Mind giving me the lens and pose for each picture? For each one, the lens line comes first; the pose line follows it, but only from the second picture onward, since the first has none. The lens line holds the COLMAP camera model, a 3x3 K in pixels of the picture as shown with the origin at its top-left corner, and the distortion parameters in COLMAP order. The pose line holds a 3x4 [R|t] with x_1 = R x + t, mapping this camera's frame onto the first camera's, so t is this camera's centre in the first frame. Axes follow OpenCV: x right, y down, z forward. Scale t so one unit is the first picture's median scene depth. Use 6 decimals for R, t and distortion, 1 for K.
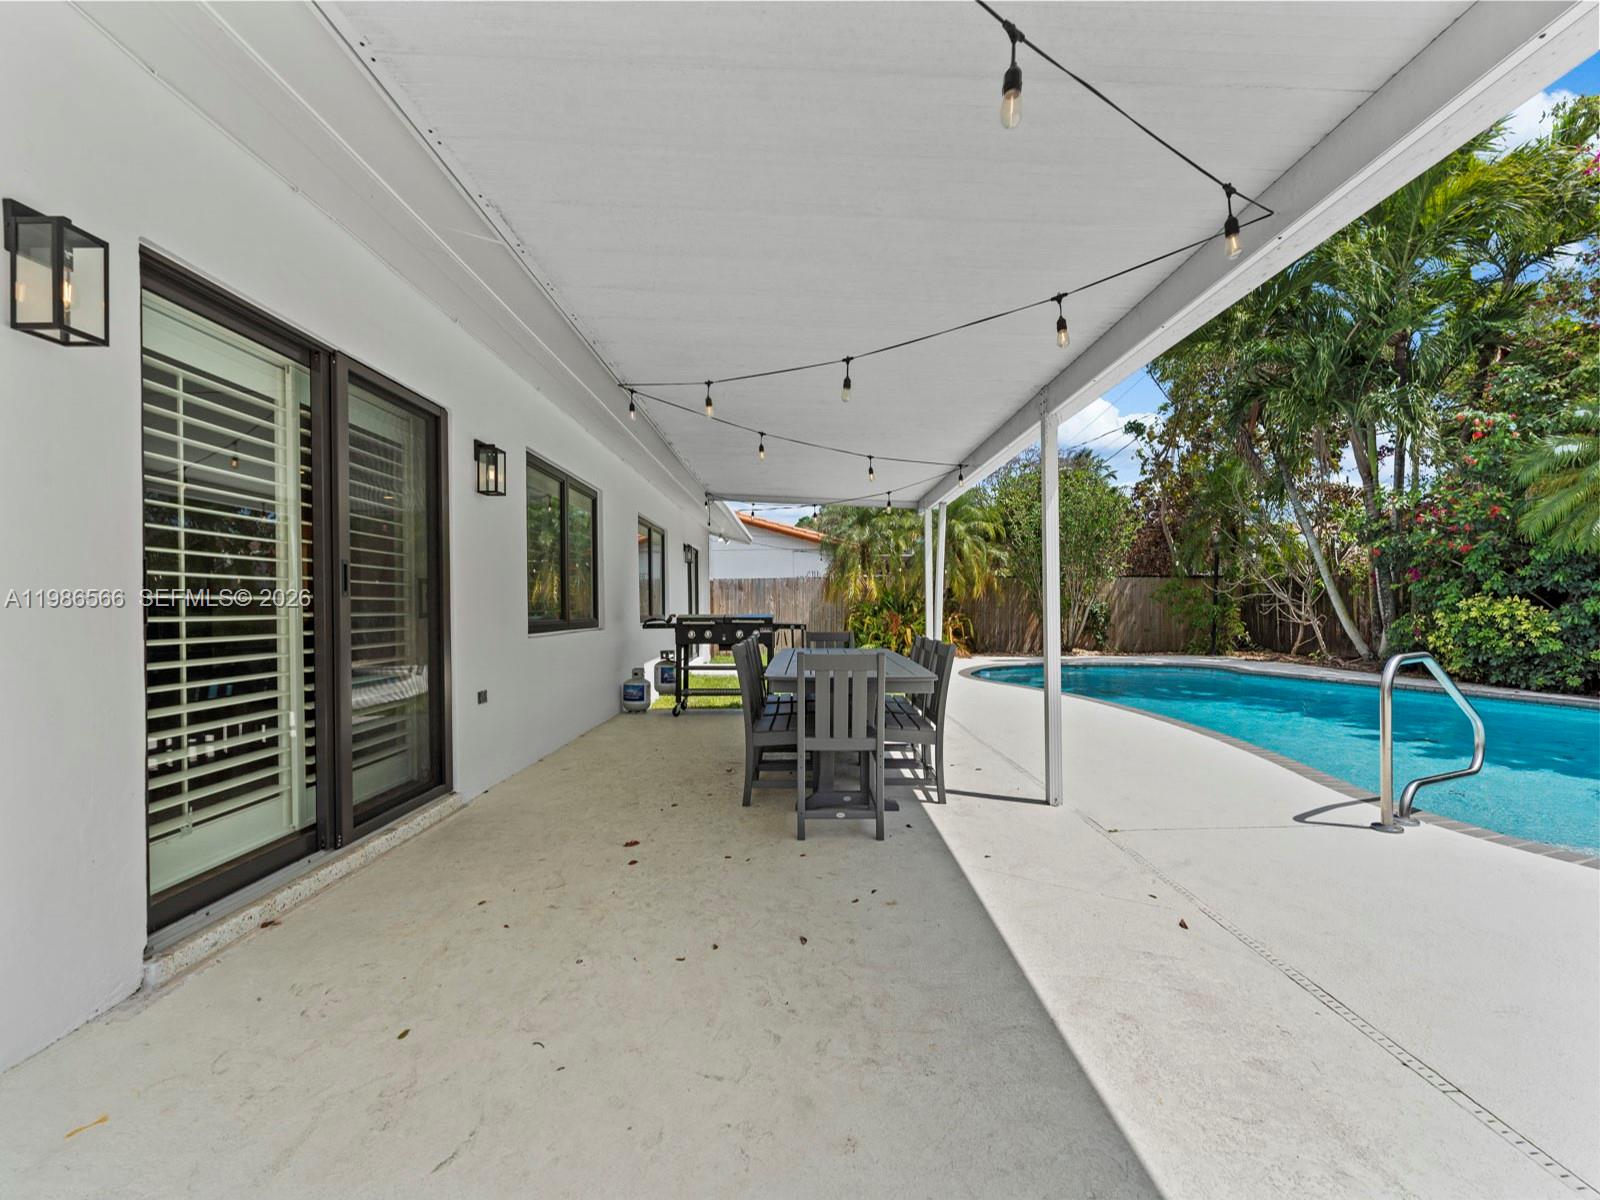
lens RADIAL K [[646.1, 0, 795.3], [0, 646.1, 609.1], [0, 0, 1]] dist [-0.000730, -0.000537]
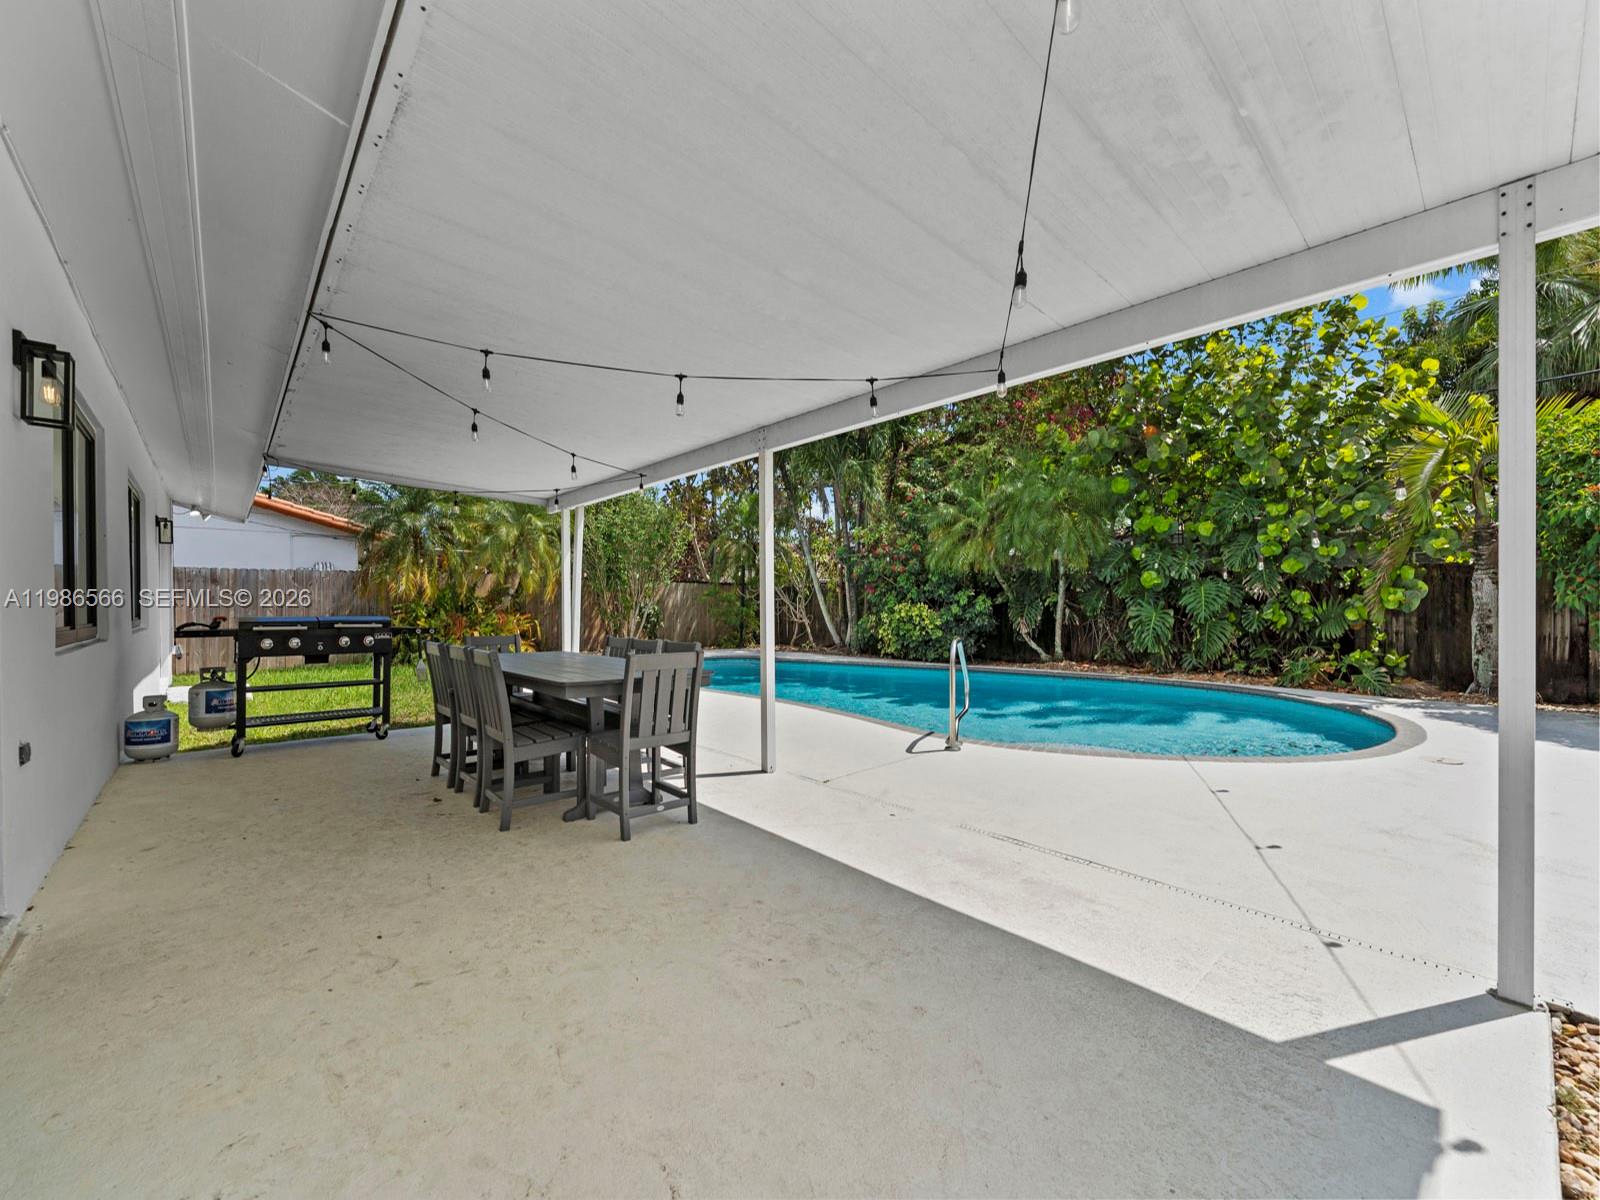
lens RADIAL K [[646.1, 0, 795.3], [0, 646.1, 609.1], [0, 0, 1]] dist [-0.000730, -0.000537]
pose [[0.741708, 0.003286, 0.670715, -0.202030], [-0.002296, 0.999995, -0.002360, -0.000544], [-0.670719, 0.000210, 0.741712, 0.034846]]
